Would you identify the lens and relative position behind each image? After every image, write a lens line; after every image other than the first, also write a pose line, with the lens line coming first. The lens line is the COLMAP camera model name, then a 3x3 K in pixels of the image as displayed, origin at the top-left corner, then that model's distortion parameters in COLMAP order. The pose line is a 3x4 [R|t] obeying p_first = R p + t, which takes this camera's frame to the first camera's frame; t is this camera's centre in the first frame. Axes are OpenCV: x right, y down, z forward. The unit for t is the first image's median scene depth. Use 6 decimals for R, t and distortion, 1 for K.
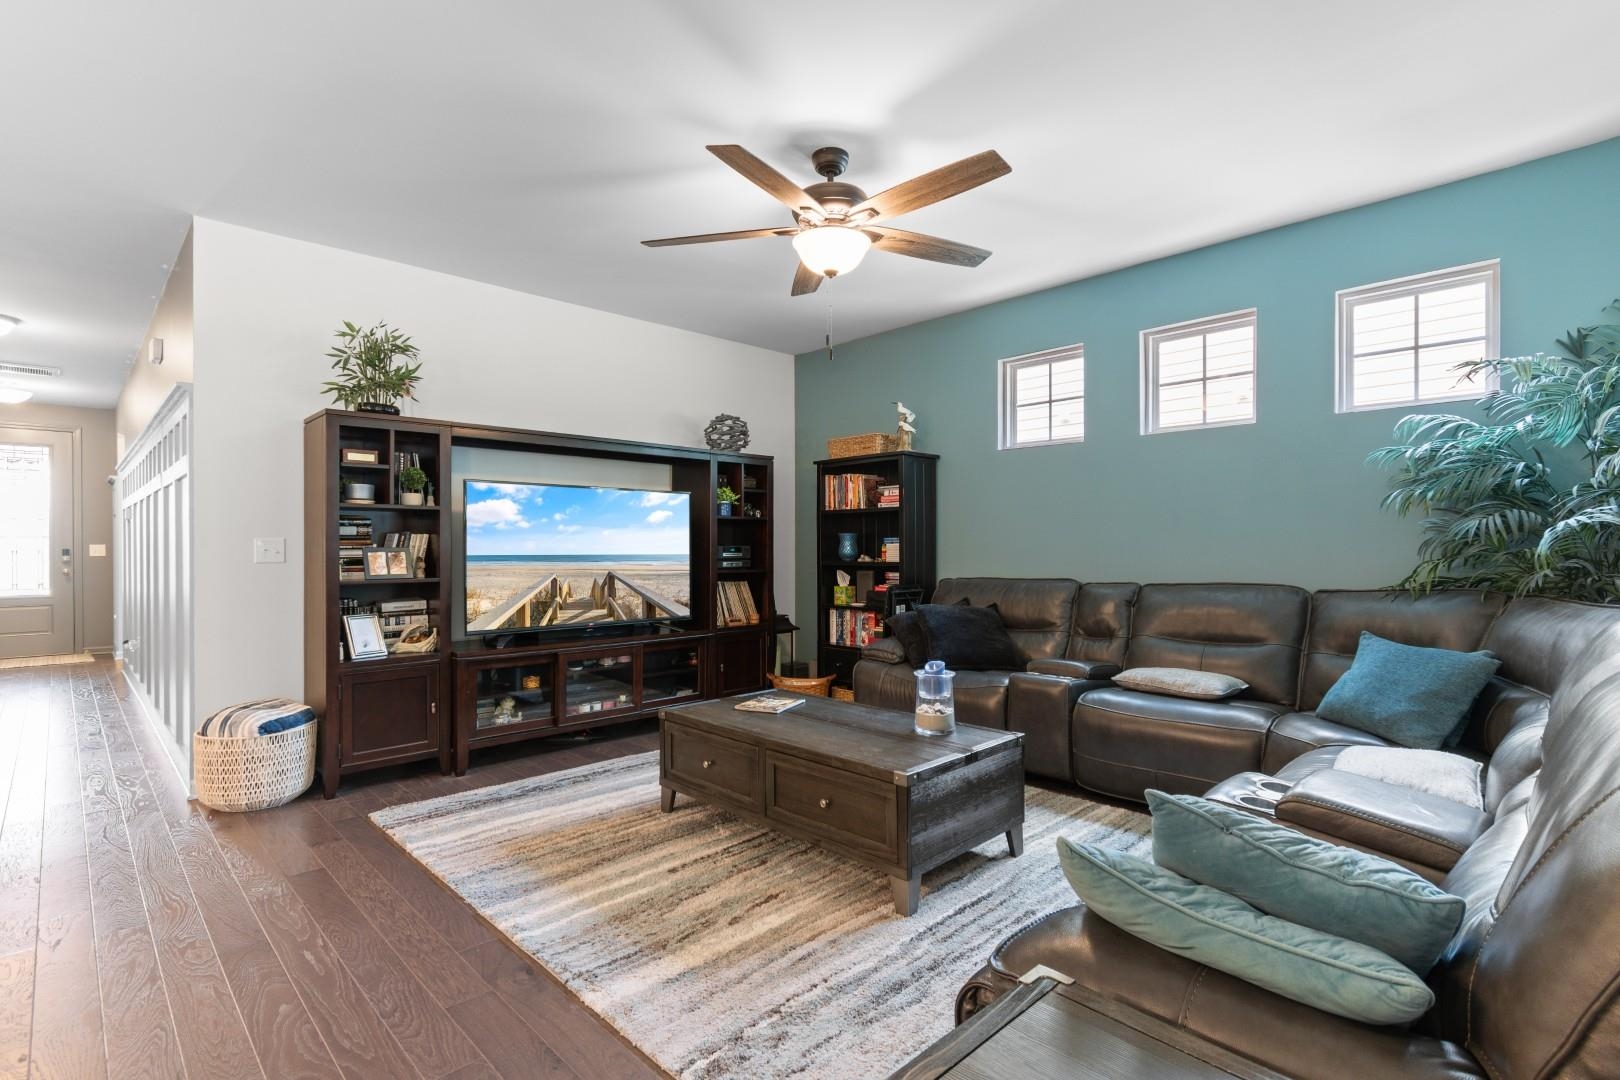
lens RADIAL K [[774.7, 0, 821.6], [0, 774.7, 544.4], [0, 0, 1]] dist [0.005560, 0.000423]
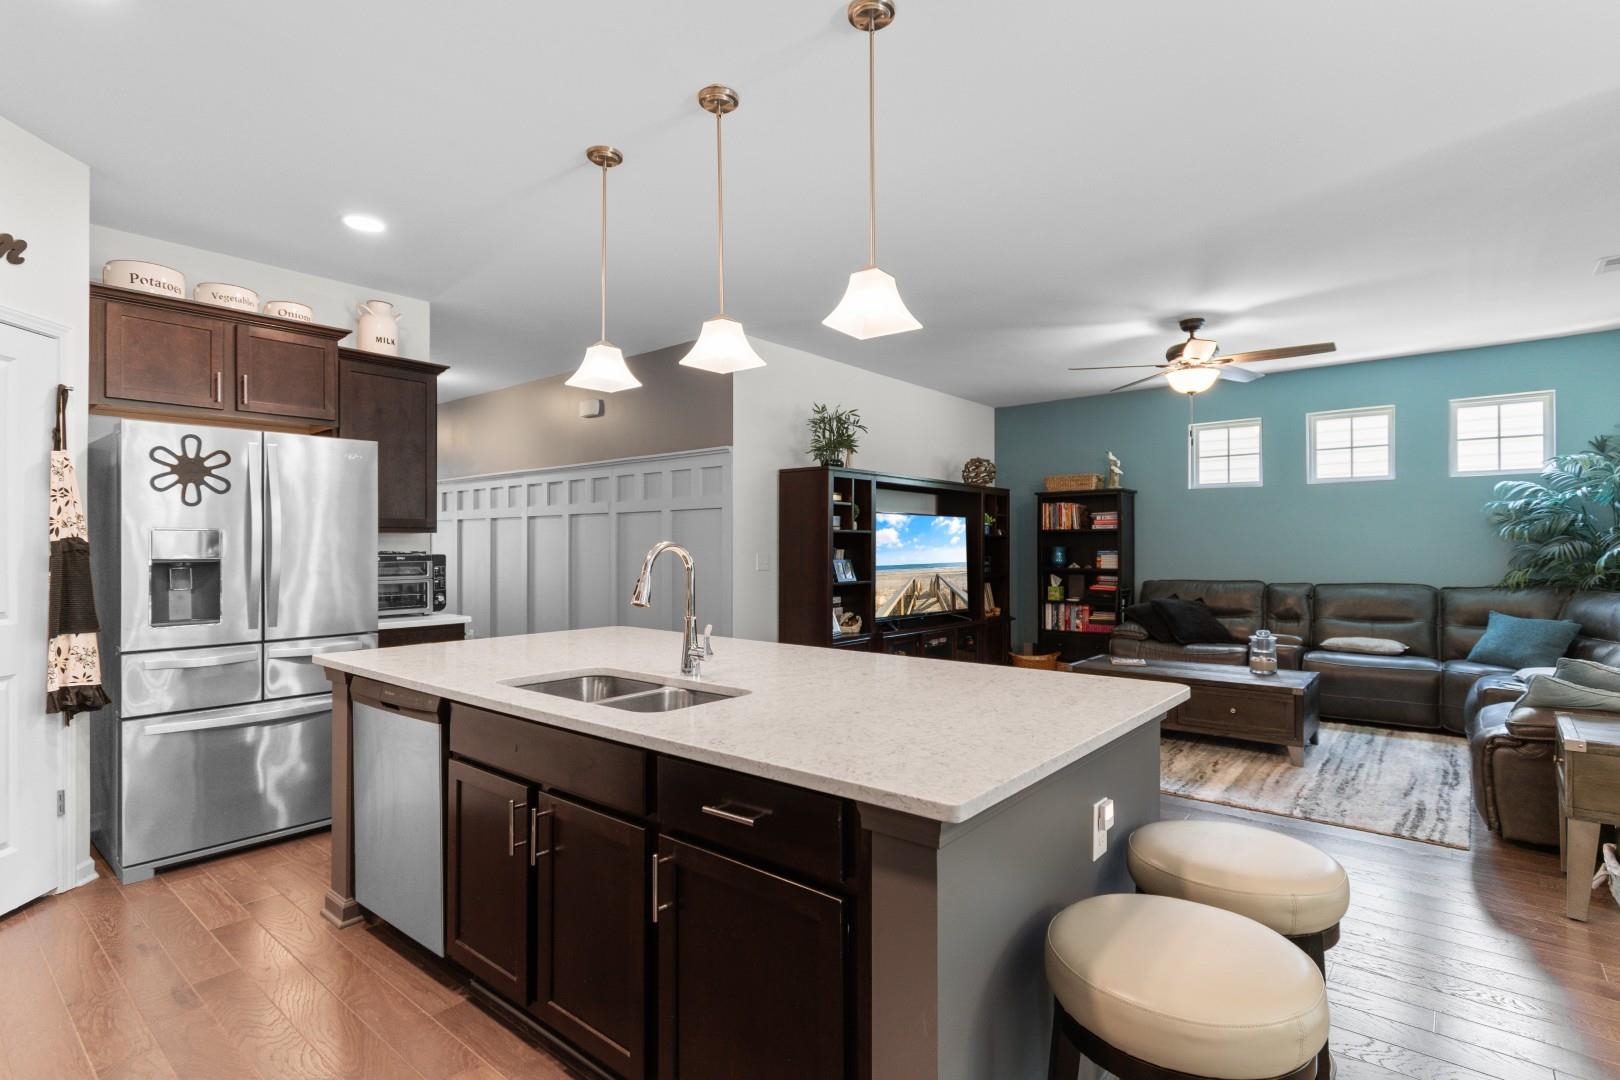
lens RADIAL K [[789.6, 0, 815.0], [0, 789.6, 540.0], [0, 0, 1]] dist [-0.001195, -0.000686]
pose [[0.994973, 0.002996, 0.100095, -0.710240], [-0.002319, 0.999974, -0.006876, -0.021322], [-0.100113, 0.006610, 0.994954, -0.426791]]
